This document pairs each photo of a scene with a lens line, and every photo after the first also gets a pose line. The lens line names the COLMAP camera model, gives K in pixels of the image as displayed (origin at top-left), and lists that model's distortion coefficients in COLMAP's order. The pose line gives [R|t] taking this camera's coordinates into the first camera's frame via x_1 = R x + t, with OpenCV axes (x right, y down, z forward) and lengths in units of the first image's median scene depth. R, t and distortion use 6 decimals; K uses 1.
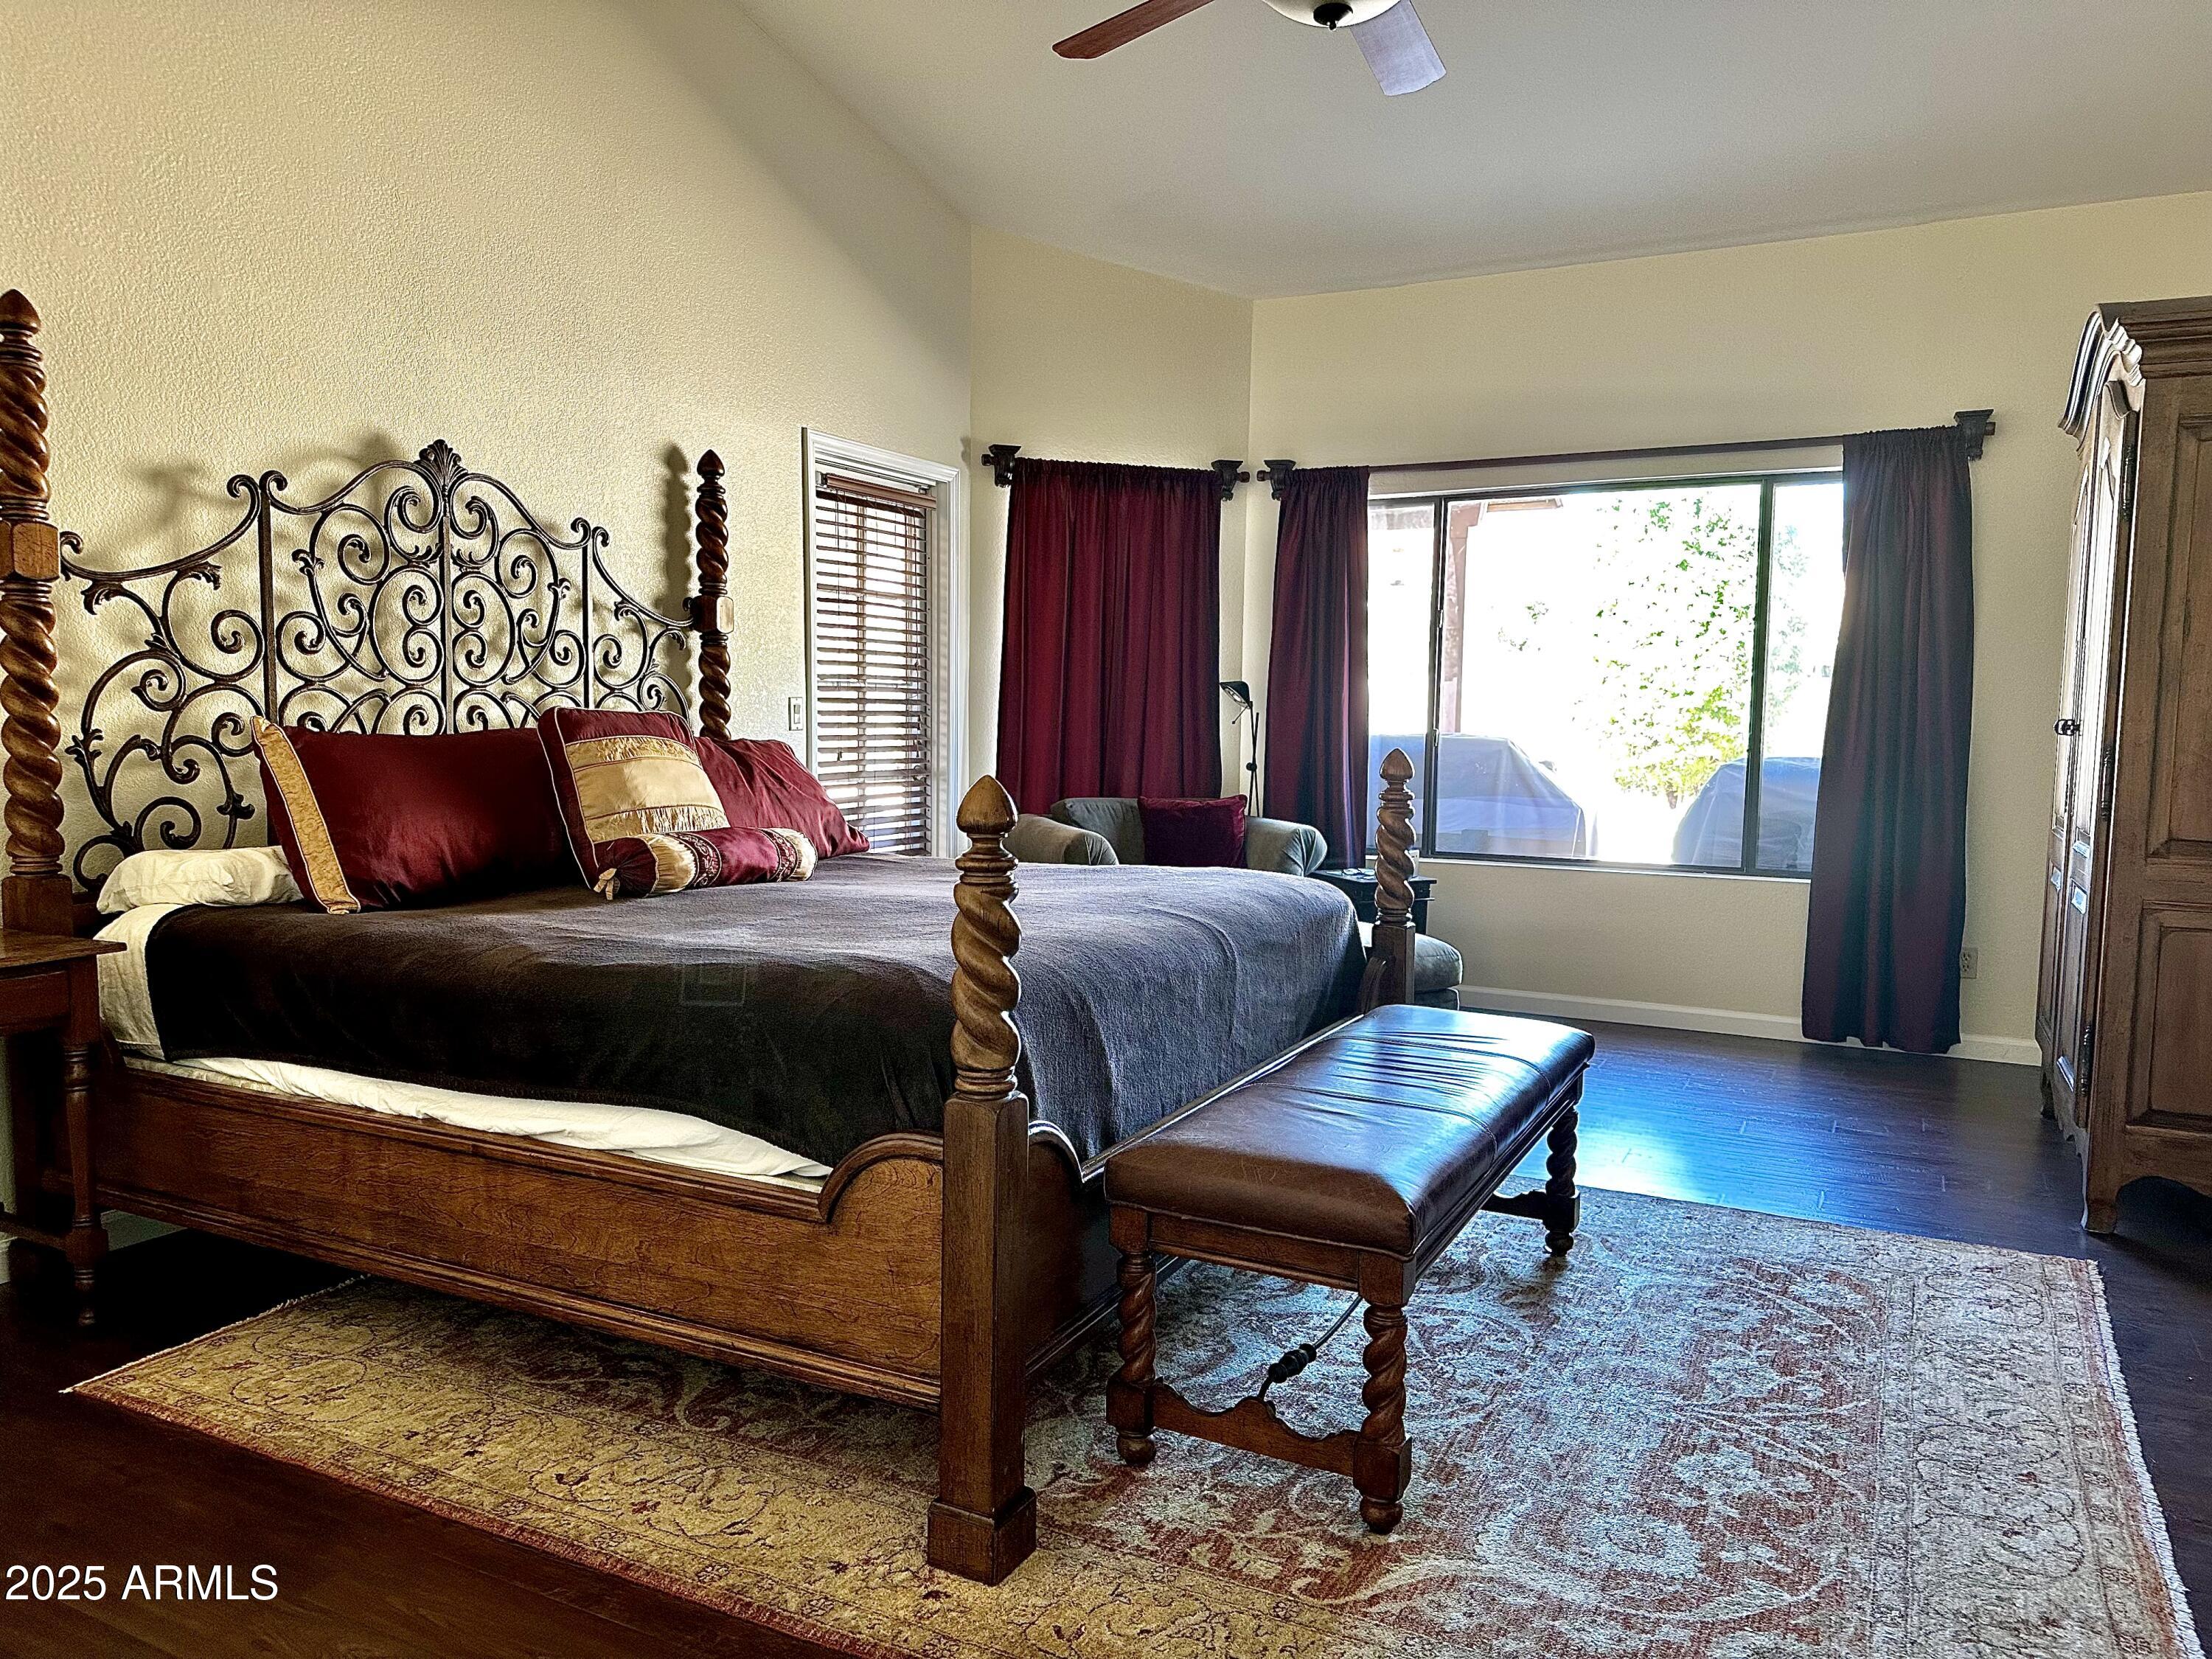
lens RADIAL K [[1529.6, 0, 1098.0], [0, 1529.6, 839.6], [0, 0, 1]] dist [0.159483, -0.343454]
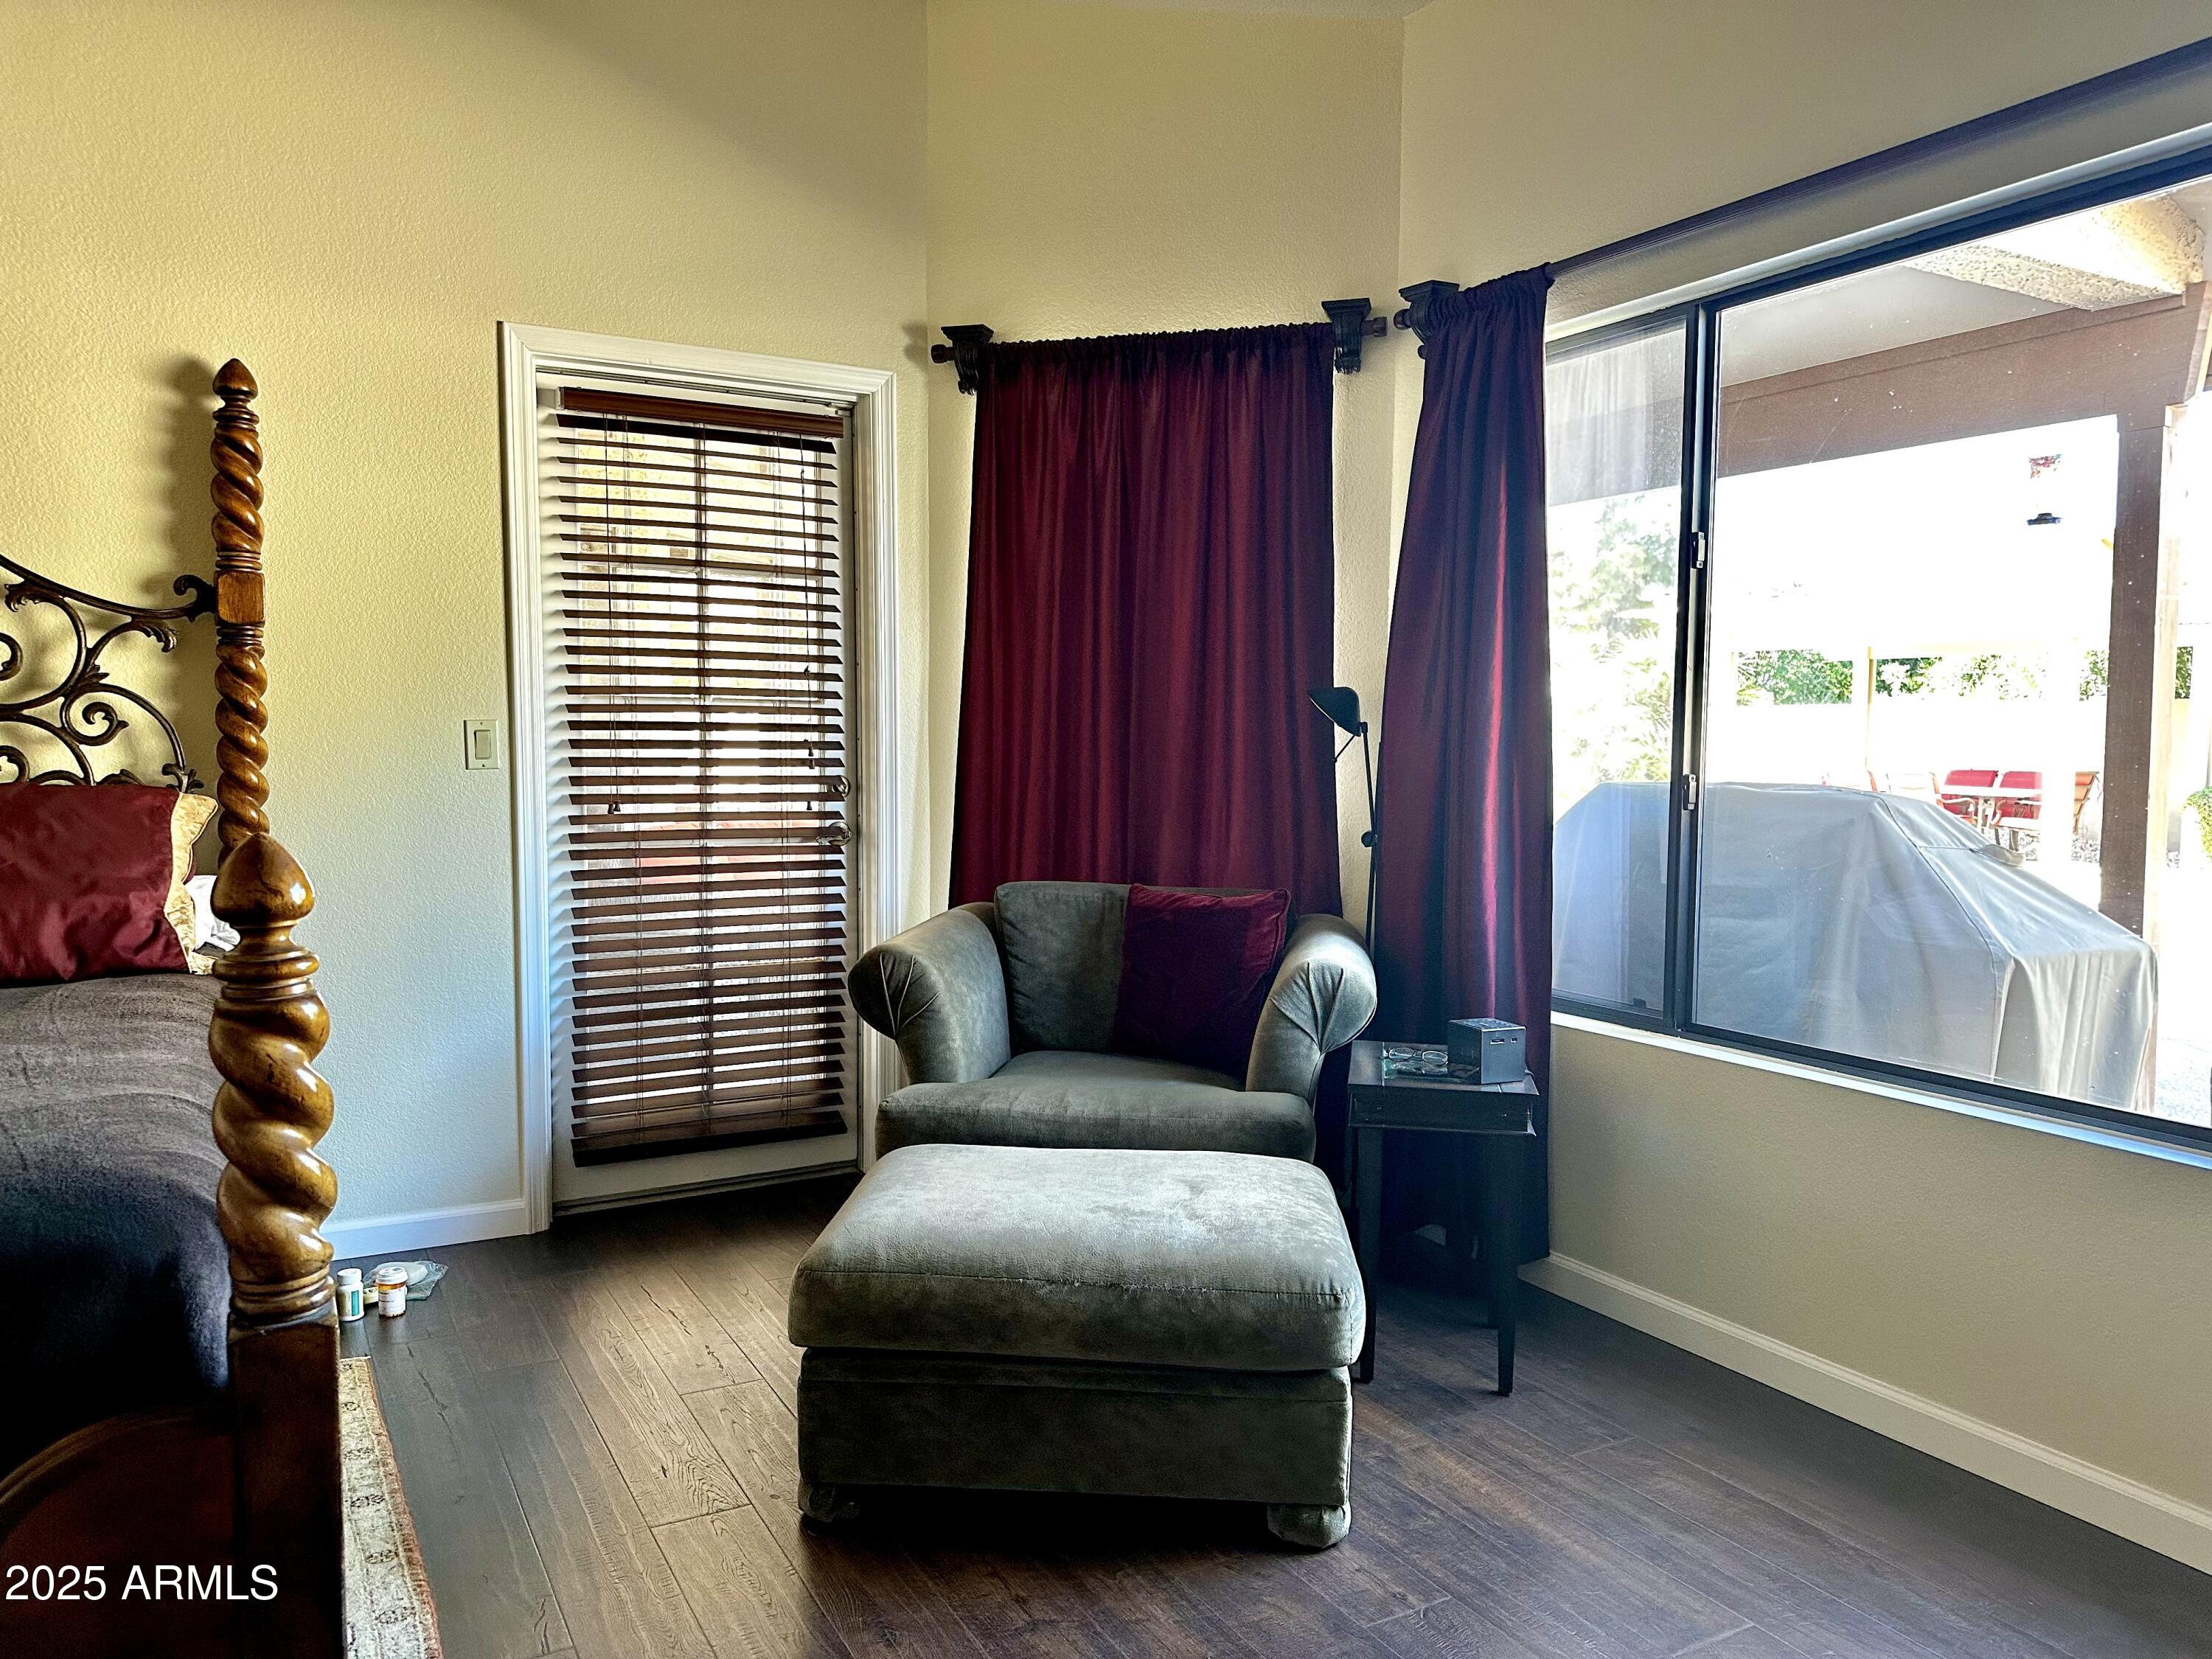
lens RADIAL K [[1529.6, 0, 1098.0], [0, 1529.6, 839.6], [0, 0, 1]] dist [0.159483, -0.343454]
pose [[0.830406, 0.030956, -0.556298, 0.348019], [-0.046373, 0.998831, -0.013642, -0.036730], [0.555226, 0.037126, 0.830871, 0.500742]]
